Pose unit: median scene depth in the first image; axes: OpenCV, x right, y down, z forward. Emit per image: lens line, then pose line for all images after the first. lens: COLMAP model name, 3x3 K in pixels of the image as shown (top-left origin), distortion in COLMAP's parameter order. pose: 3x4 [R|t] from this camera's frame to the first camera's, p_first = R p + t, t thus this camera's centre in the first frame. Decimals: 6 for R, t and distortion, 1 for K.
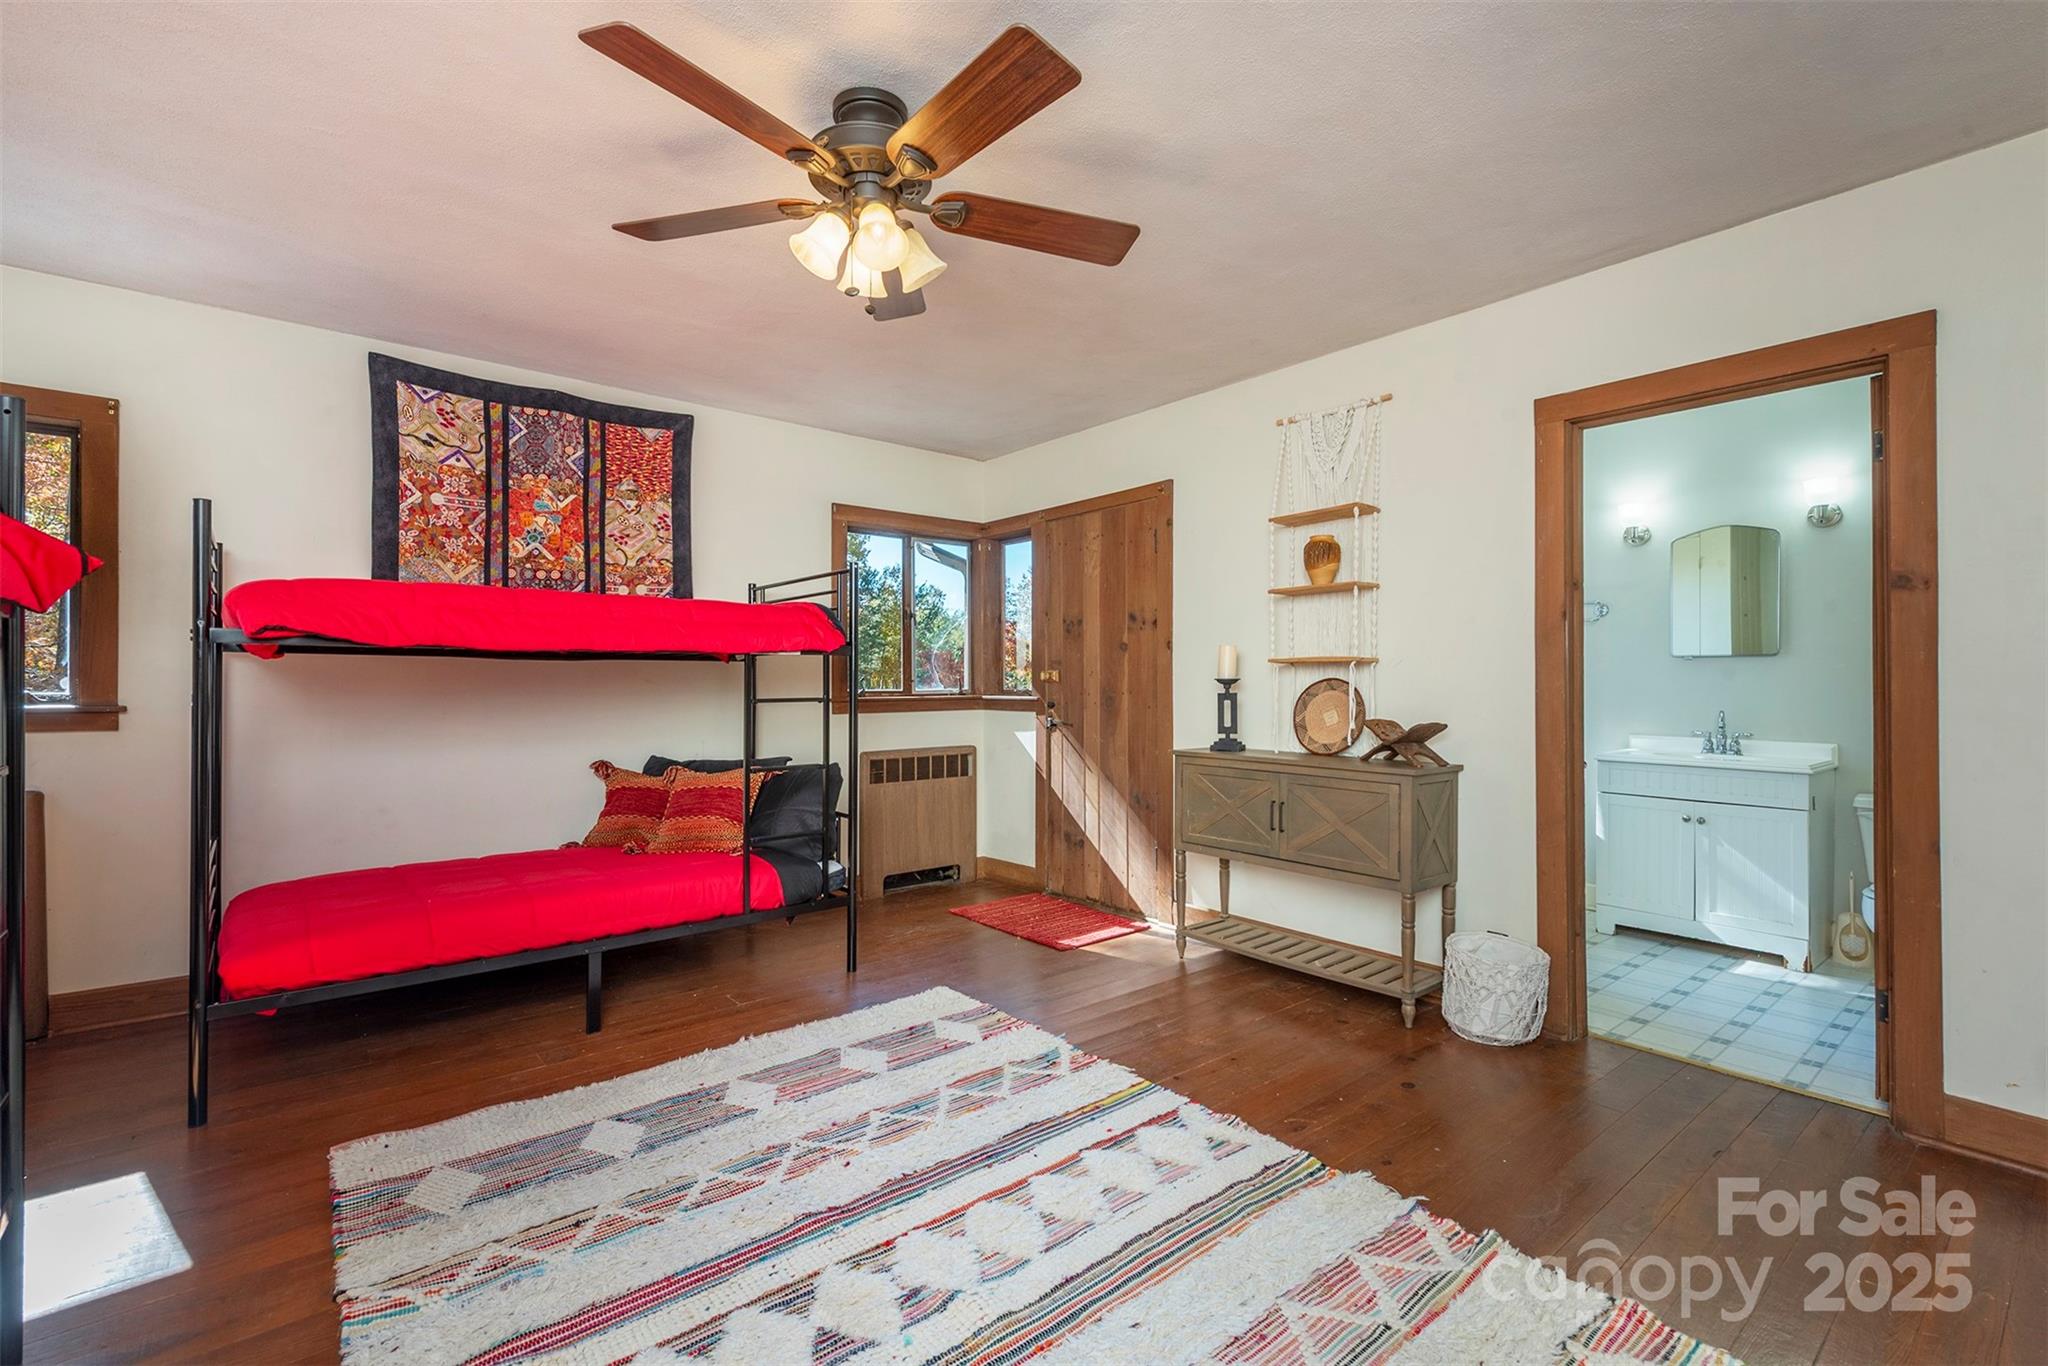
lens RADIAL K [[884.9, 0, 1031.9], [0, 884.9, 682.0], [0, 0, 1]] dist [0.009625, -0.000411]
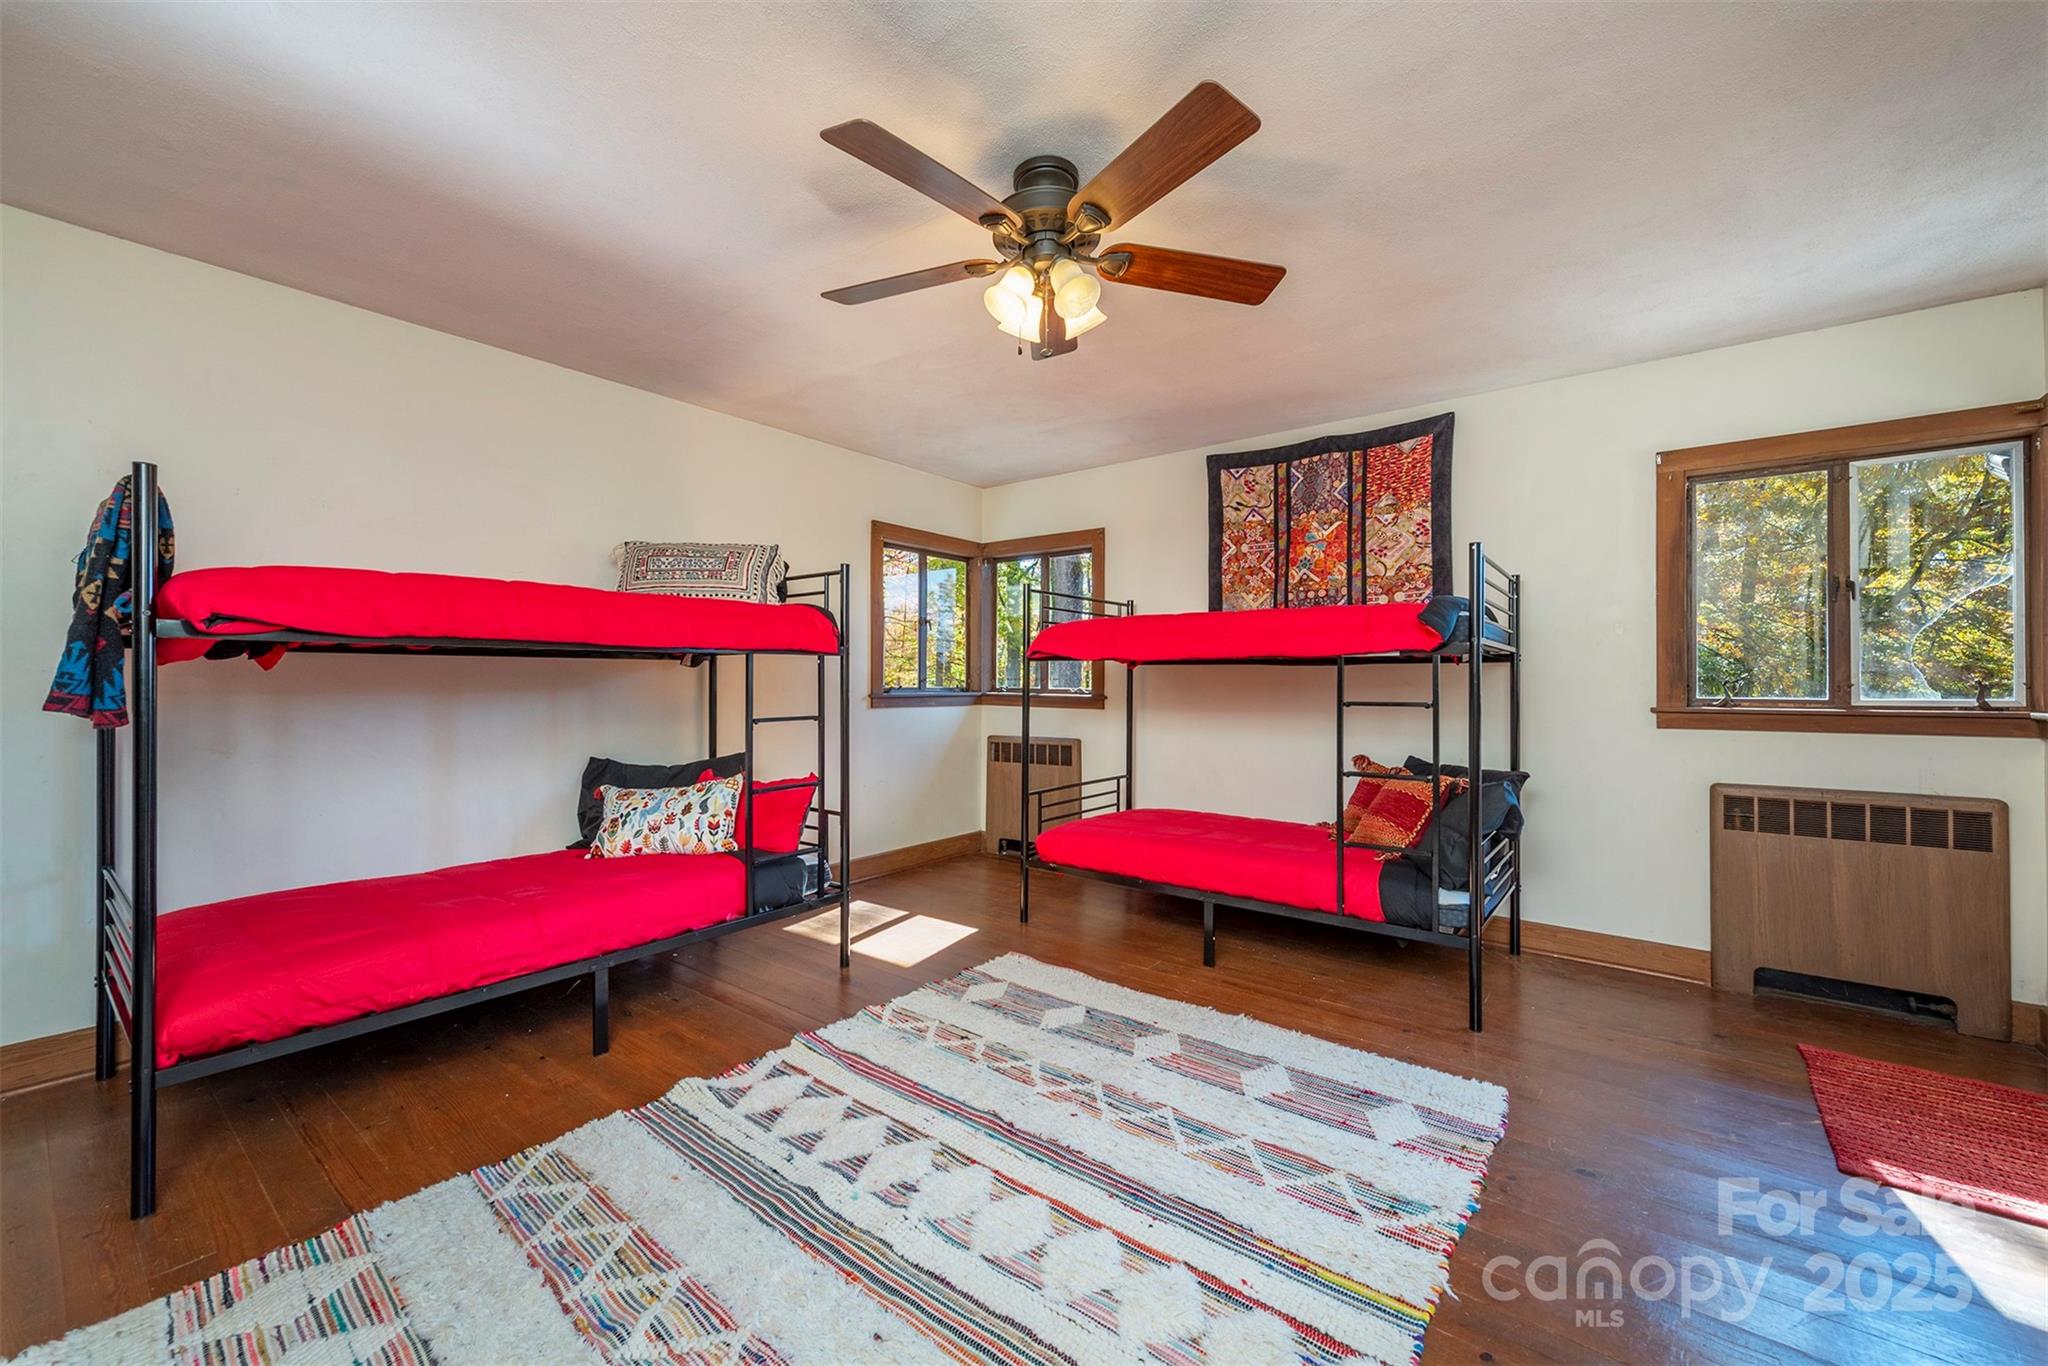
lens RADIAL K [[800.2, 0, 1032.8], [0, 800.2, 677.2], [0, 0, 1]] dist [0.006791, -0.001931]
pose [[0.219299, -0.005345, -0.975643, 0.456979], [-0.006036, 0.999958, -0.006835, 0.000359], [0.975639, 0.007388, 0.219257, 0.432242]]
